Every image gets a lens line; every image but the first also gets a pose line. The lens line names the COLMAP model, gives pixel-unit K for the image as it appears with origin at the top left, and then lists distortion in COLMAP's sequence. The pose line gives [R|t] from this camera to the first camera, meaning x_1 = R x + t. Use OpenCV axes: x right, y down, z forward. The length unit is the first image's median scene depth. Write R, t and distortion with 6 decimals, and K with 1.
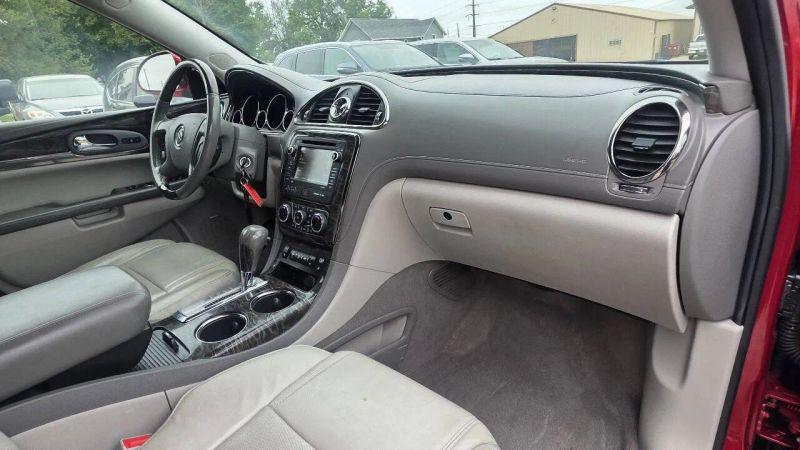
lens RADIAL K [[418.8, 0, 425.1], [0, 418.8, 224.4], [0, 0, 1]] dist [0.024903, -0.000193]
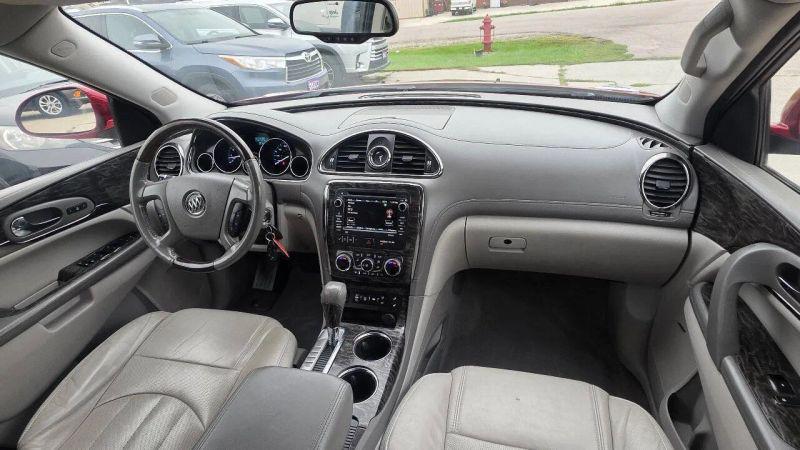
lens RADIAL K [[418.8, 0, 425.1], [0, 418.8, 224.4], [0, 0, 1]] dist [0.024903, -0.000193]
pose [[0.893203, -0.185967, 0.409395, -0.578226], [0.146967, 0.981203, 0.125063, -0.227390], [-0.424957, -0.051540, 0.903745, -0.036397]]
